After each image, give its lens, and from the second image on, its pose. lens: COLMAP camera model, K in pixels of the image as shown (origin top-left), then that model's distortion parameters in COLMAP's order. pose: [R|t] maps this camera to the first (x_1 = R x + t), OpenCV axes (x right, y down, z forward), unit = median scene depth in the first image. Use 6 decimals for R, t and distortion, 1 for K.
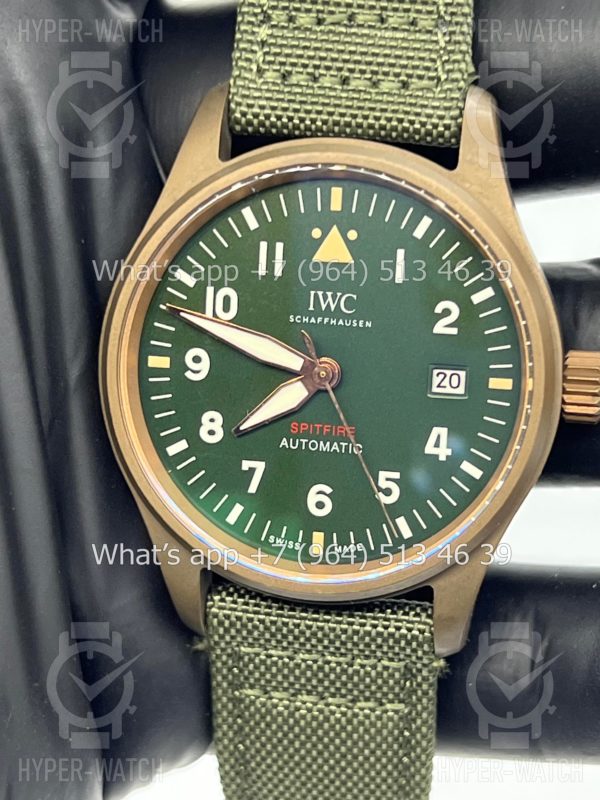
lens RADIAL K [[1869.8, 0, 296.6], [0, 1869.8, 396.1], [0, 0, 1]] dist [0.348591, 0.000000]
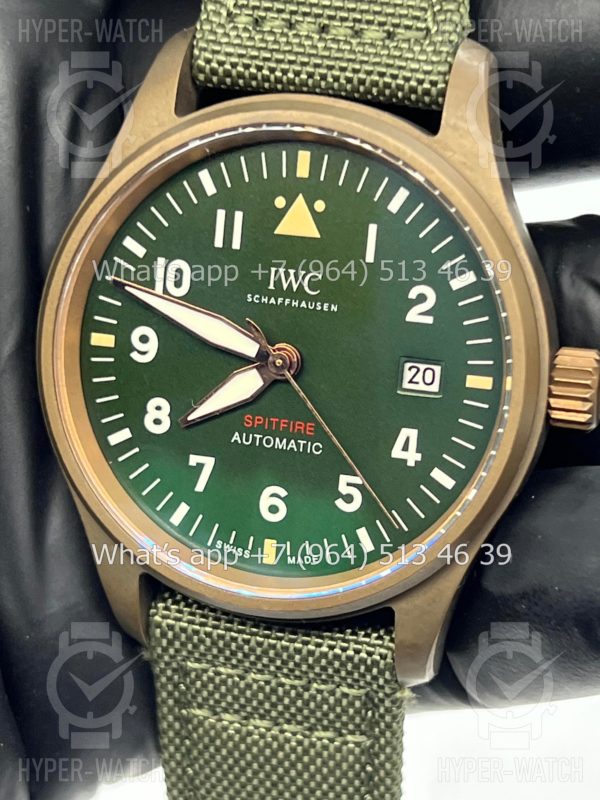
lens RADIAL K [[1869.8, 0, 303.3], [0, 1869.8, 404.1], [0, 0, 1]] dist [0.348591, 0.000000]
pose [[0.995140, 0.046944, -0.086556, 0.101352], [-0.045364, 0.998768, 0.020130, -0.010129], [0.087395, -0.016106, 0.996044, 0.118121]]
